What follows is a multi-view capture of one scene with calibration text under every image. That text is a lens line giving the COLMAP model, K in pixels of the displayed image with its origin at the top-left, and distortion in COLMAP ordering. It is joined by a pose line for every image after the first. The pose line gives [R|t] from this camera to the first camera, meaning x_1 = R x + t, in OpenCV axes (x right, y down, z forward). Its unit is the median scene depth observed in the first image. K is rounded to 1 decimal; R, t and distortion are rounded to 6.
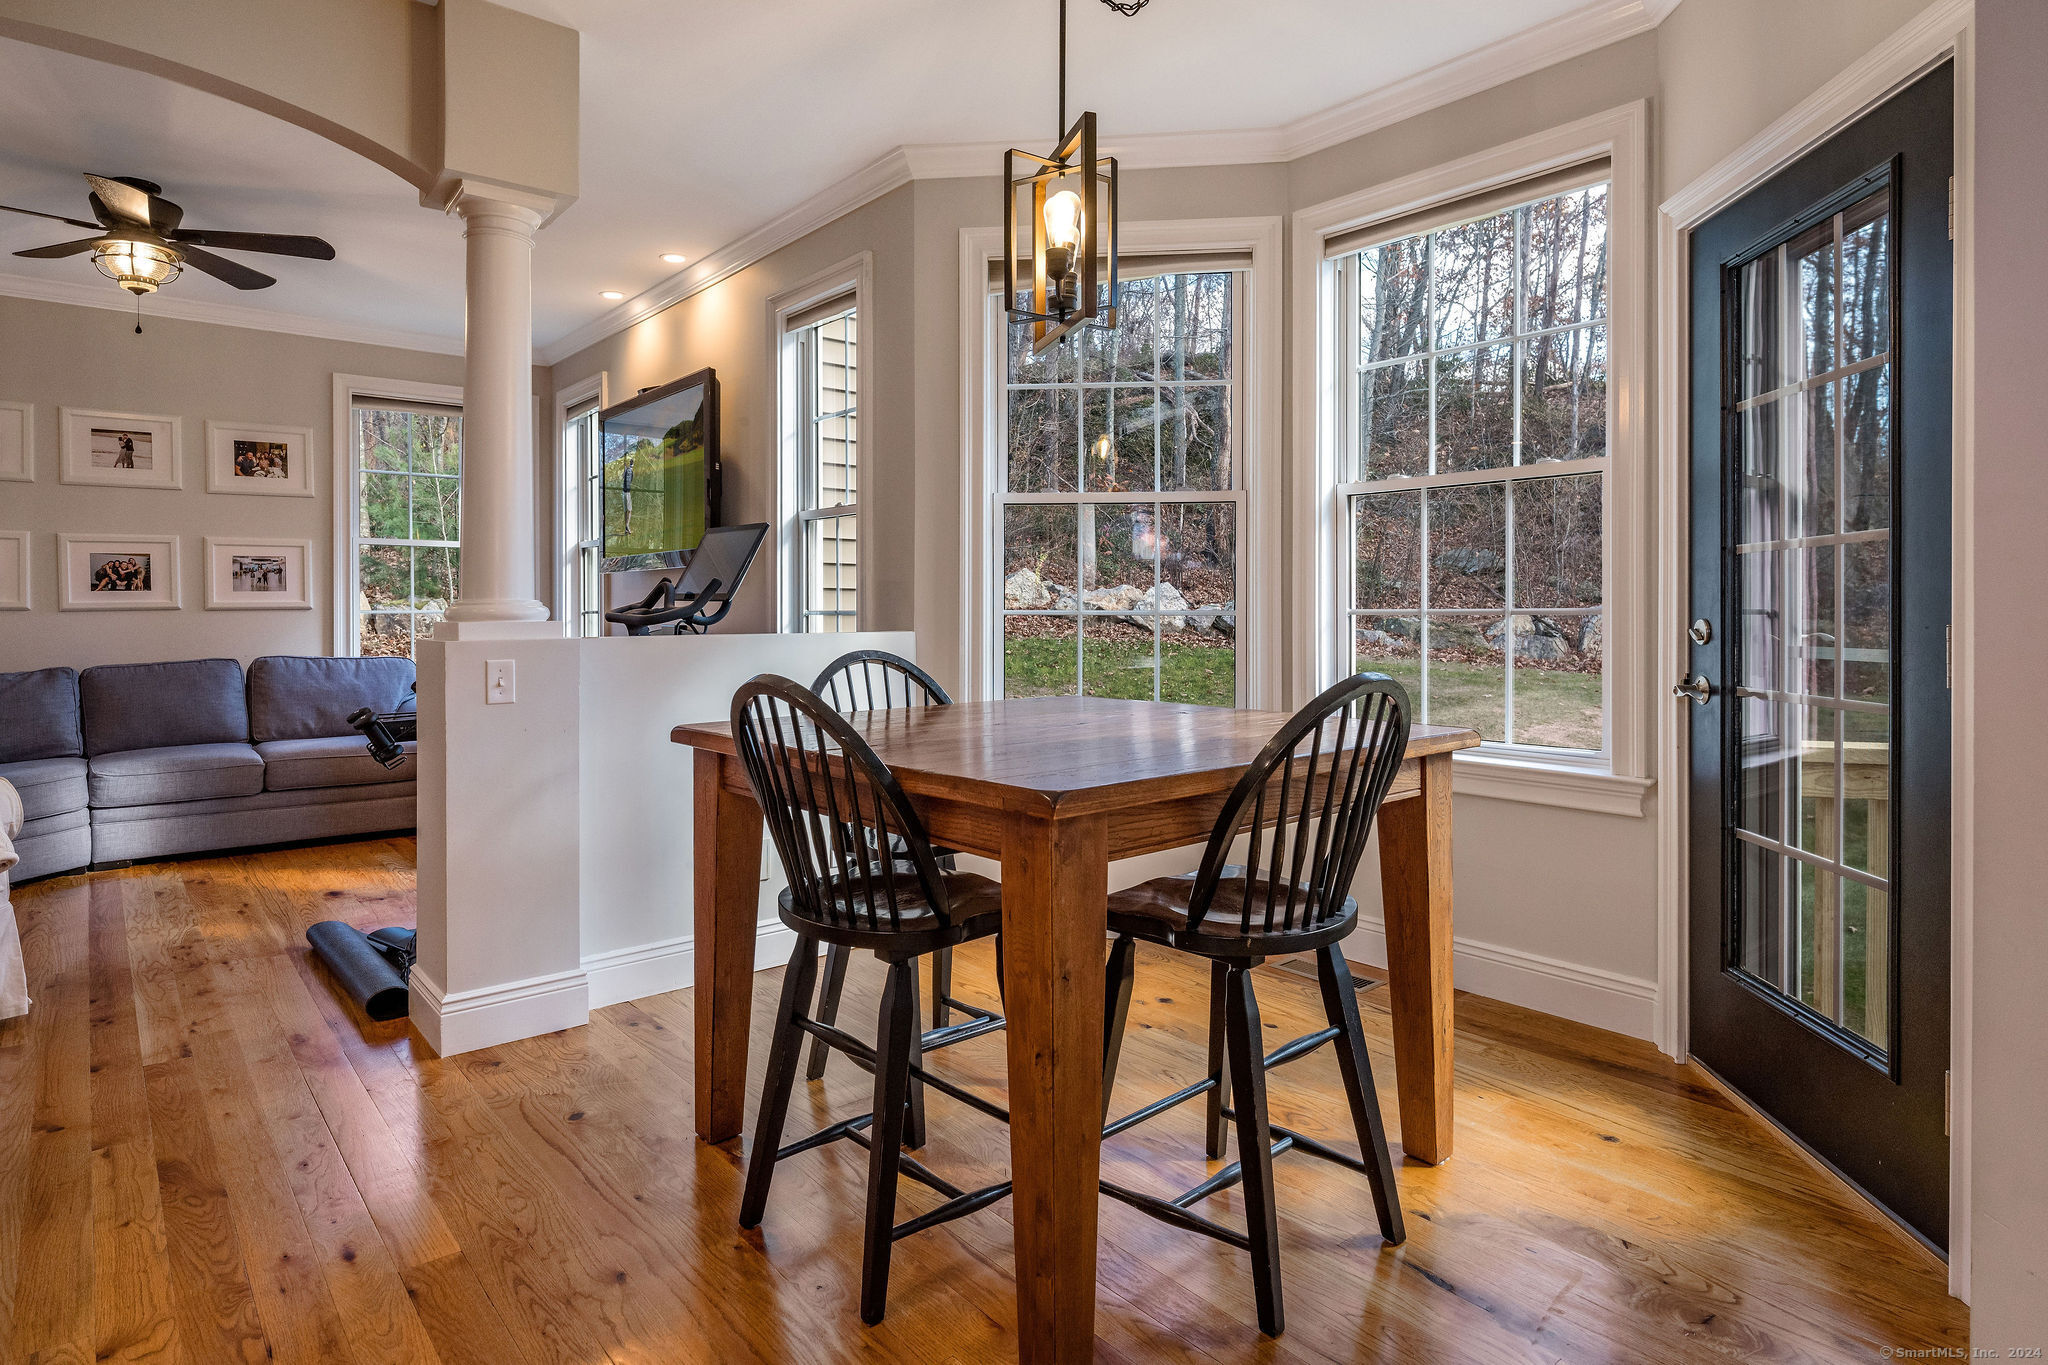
lens RADIAL K [[1115.2, 0, 1009.9], [0, 1115.2, 624.3], [0, 0, 1]] dist [-0.000229, -0.000706]
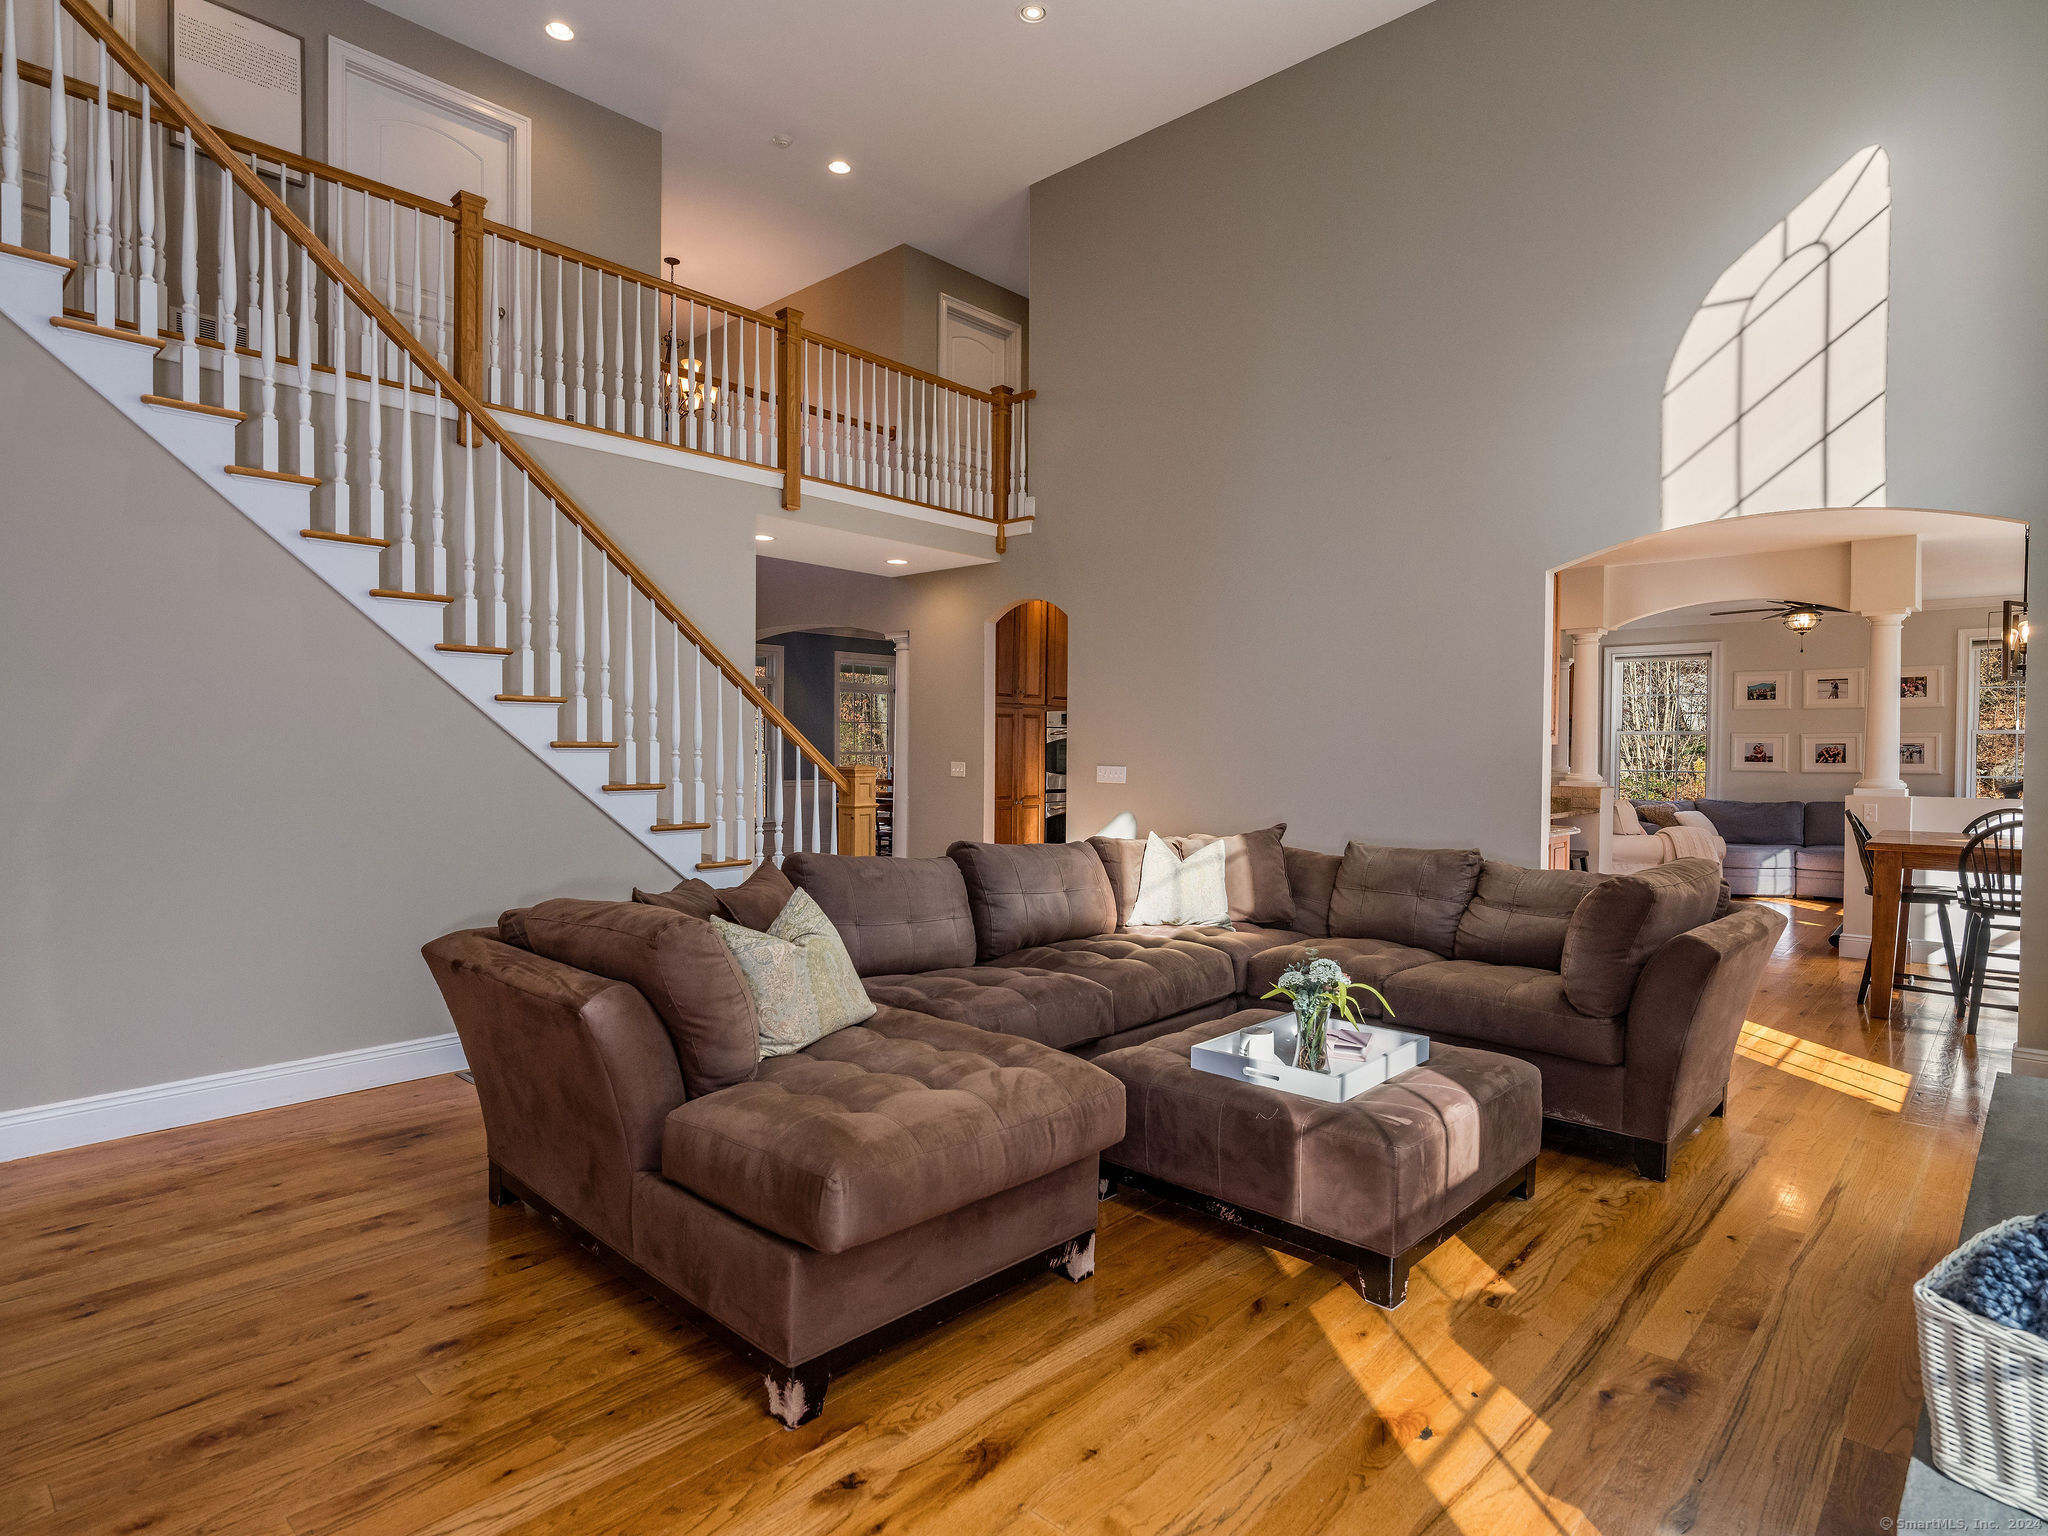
lens RADIAL K [[1117.4, 0, 1016.1], [0, 1117.4, 759.1], [0, 0, 1]] dist [0.006213, -0.002893]
pose [[0.127048, 0.008970, -0.991856, 0.937942], [-0.014335, 0.999871, 0.007206, -0.030956], [0.991793, 0.013303, 0.127160, -0.636358]]
